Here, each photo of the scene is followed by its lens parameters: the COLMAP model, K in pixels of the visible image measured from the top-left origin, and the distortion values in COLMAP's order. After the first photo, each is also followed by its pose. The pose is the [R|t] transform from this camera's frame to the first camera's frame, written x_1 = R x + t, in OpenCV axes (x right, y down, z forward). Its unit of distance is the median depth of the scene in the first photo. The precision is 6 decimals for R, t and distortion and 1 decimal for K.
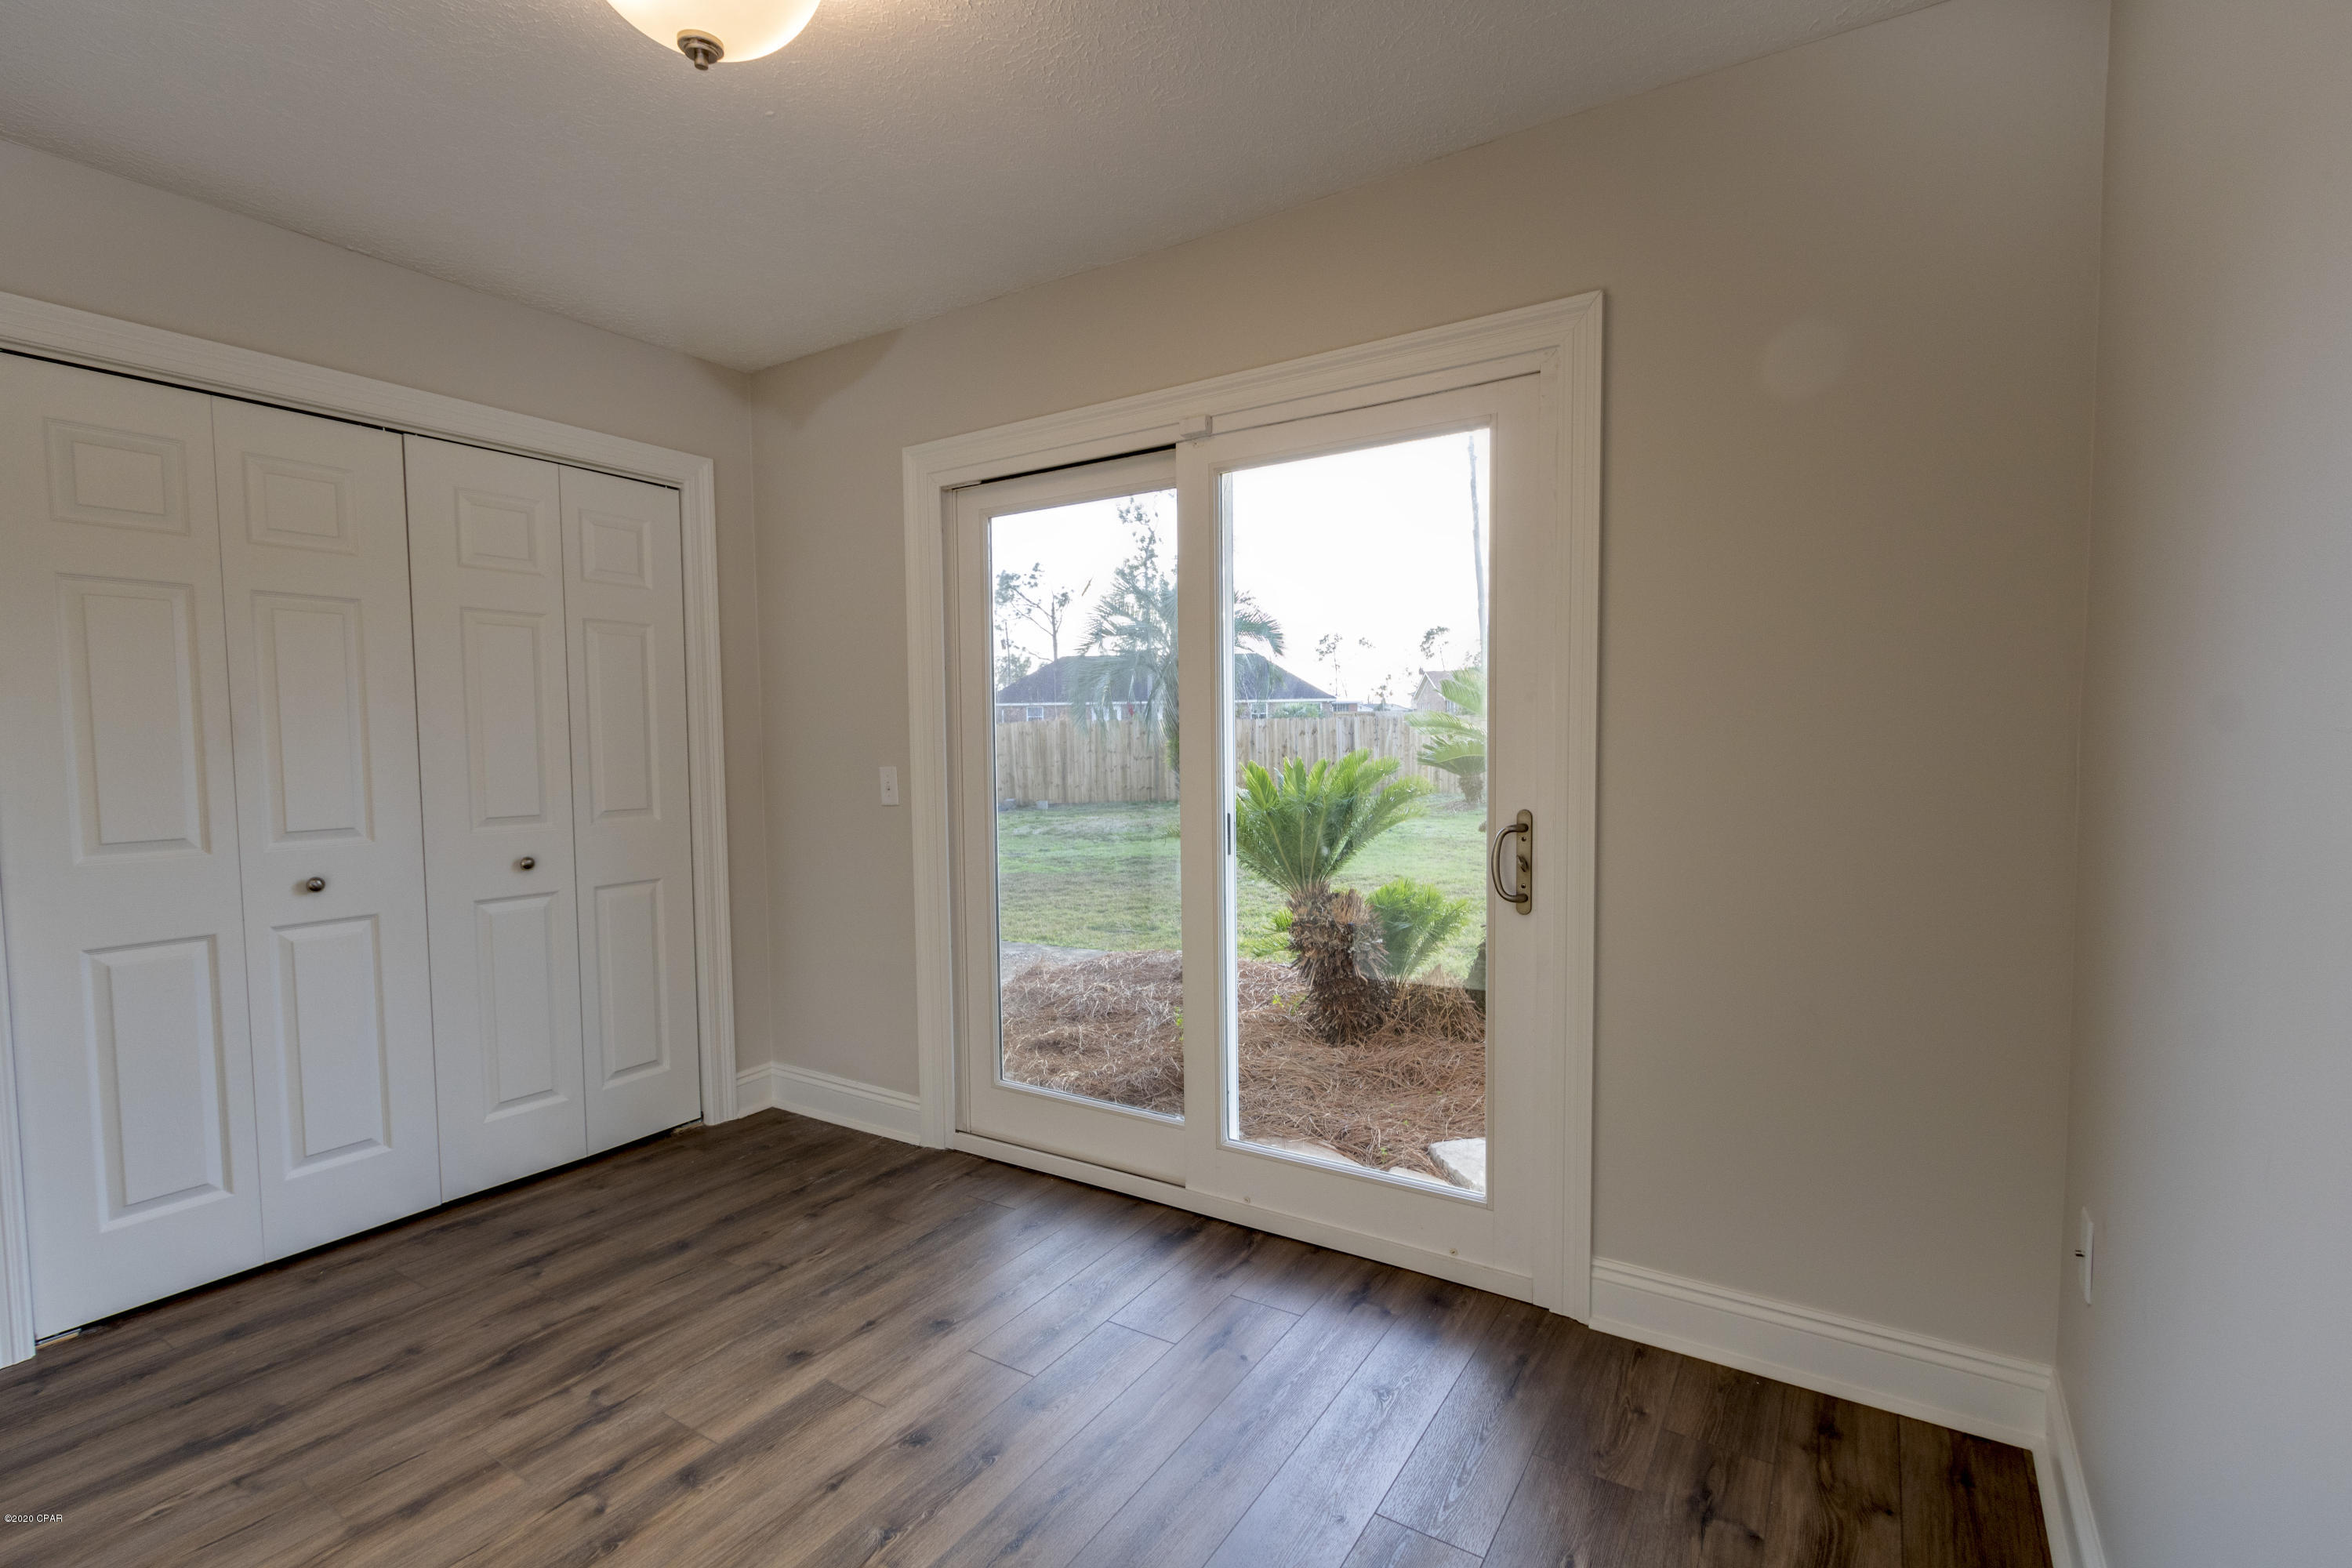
lens RADIAL K [[1076.8, 0, 1183.9], [0, 1076.8, 805.1], [0, 0, 1]] dist [0.003437, -0.000146]
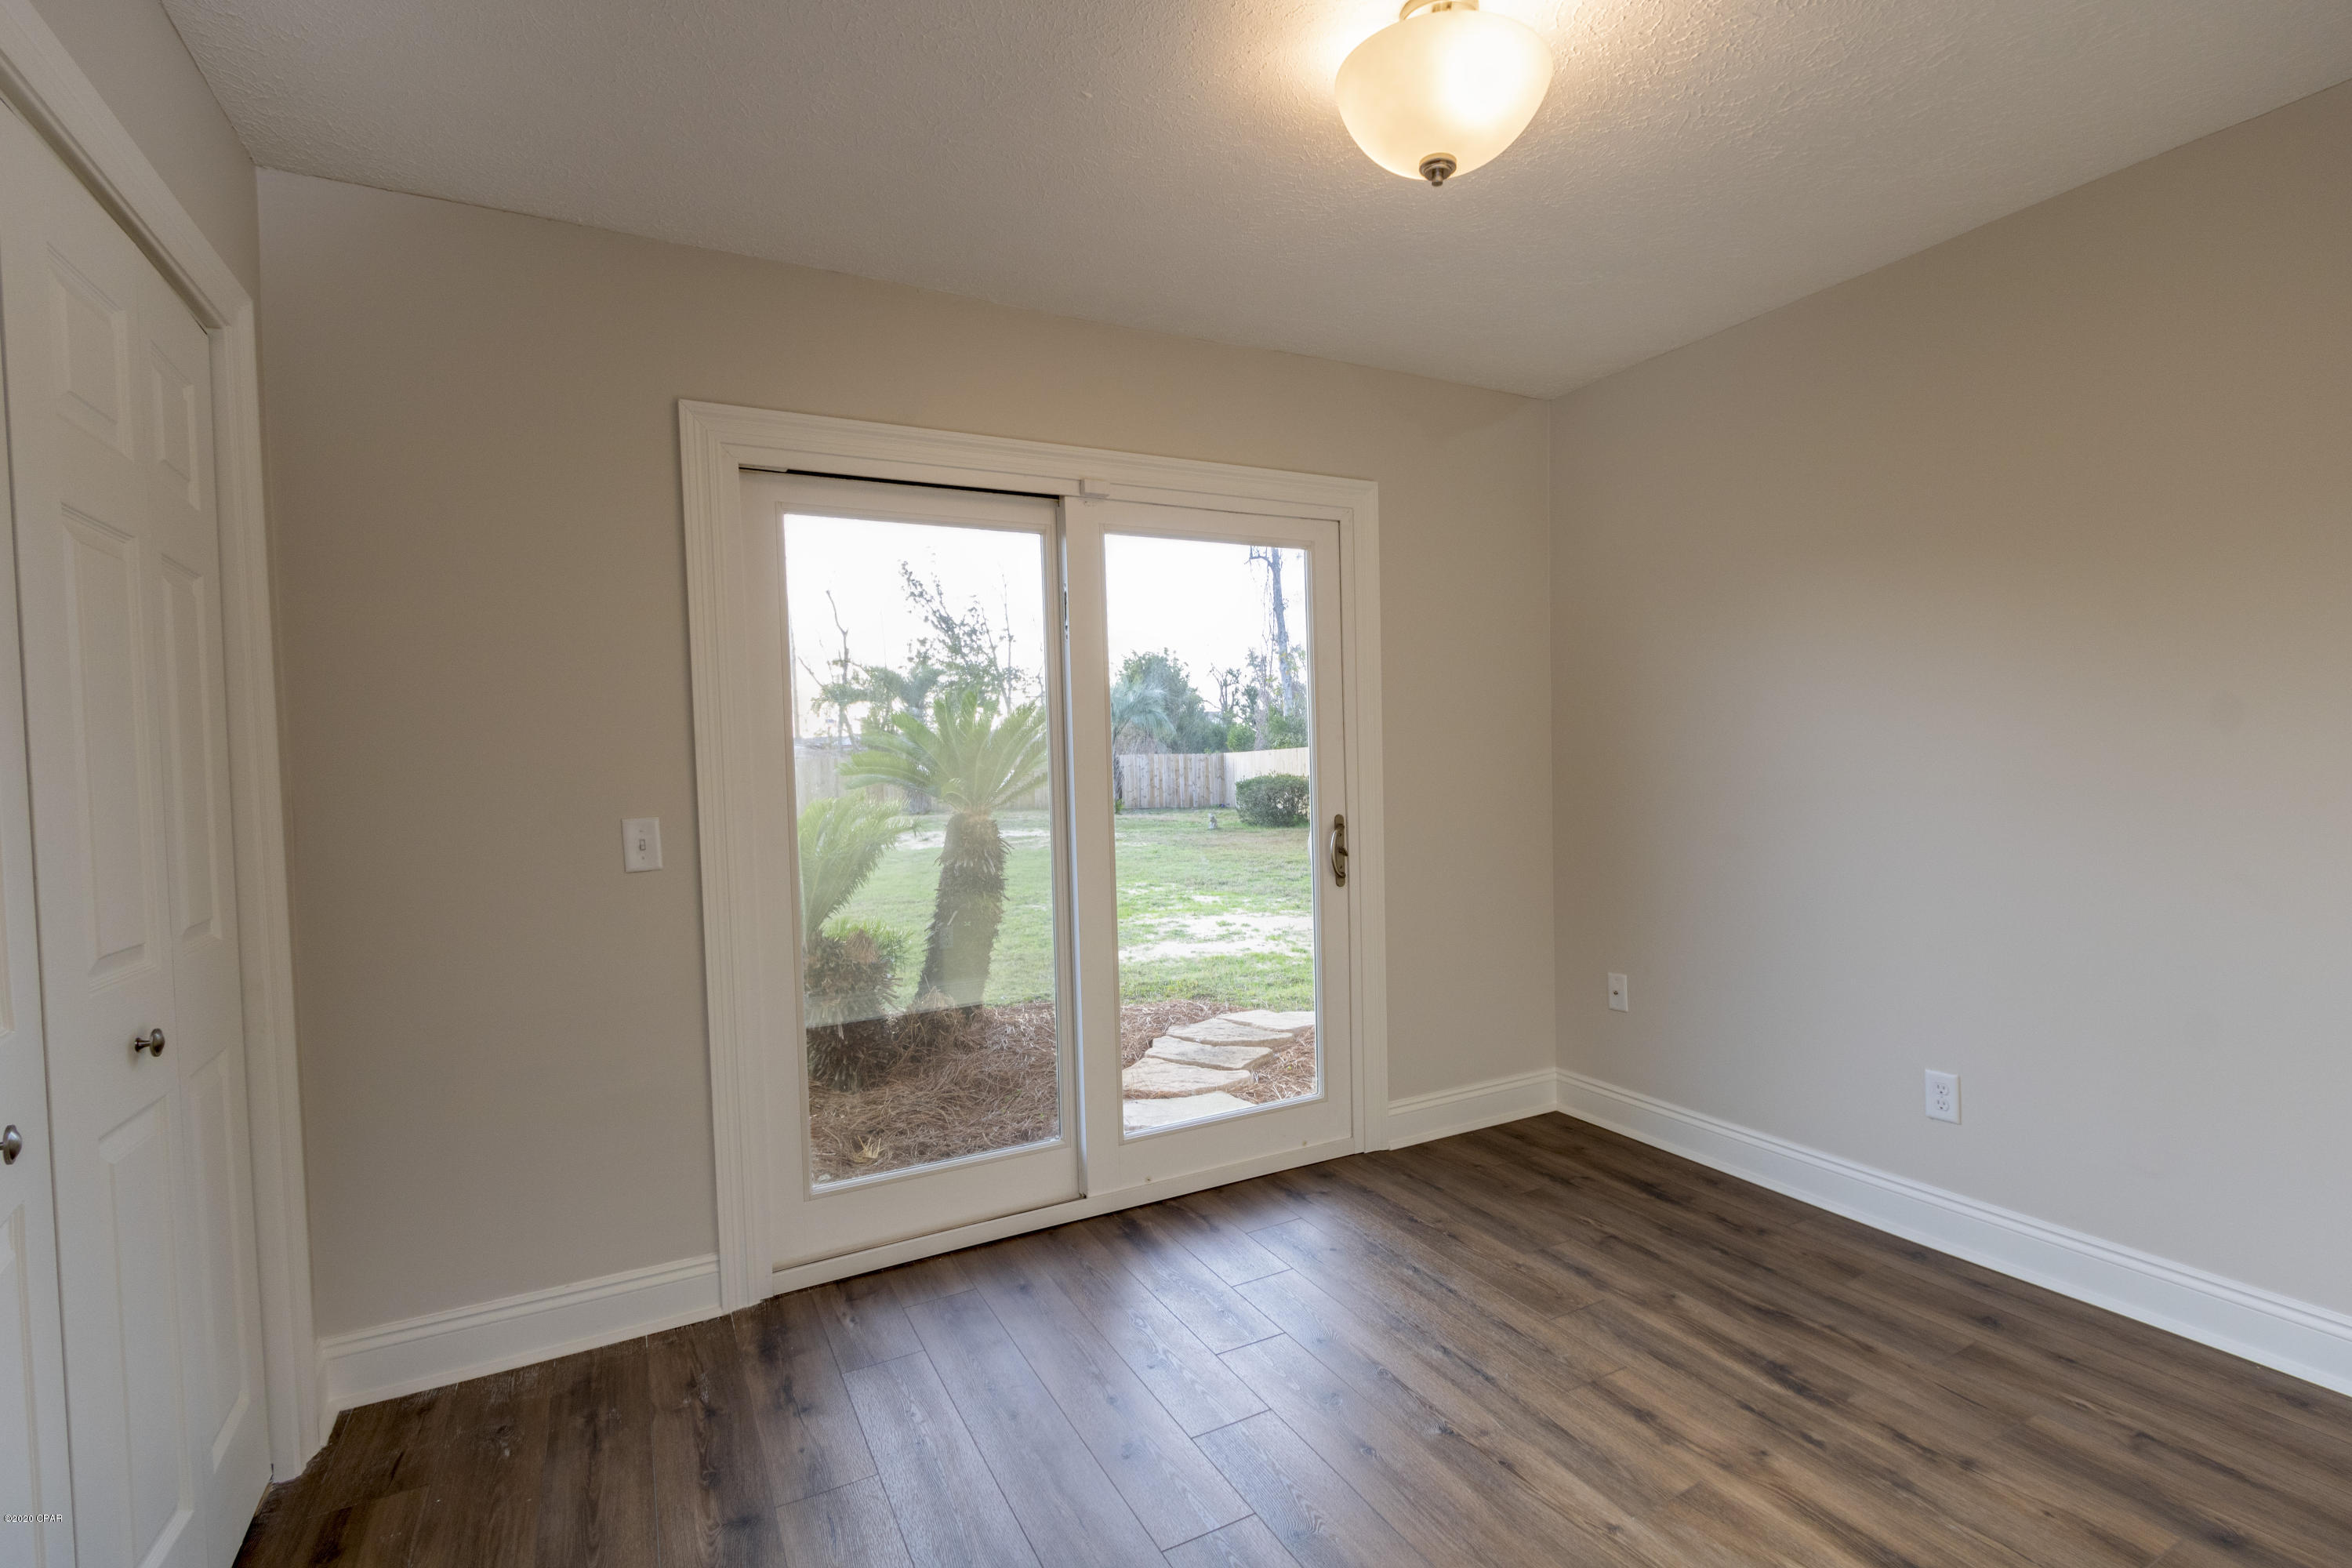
lens RADIAL K [[1076.8, 0, 1183.9], [0, 1076.8, 805.1], [0, 0, 1]] dist [0.003437, -0.000146]
pose [[0.490604, -0.035941, 0.870641, -0.841013], [0.077985, 0.996951, -0.002789, -0.015777], [-0.867886, 0.069265, 0.491911, 0.368041]]
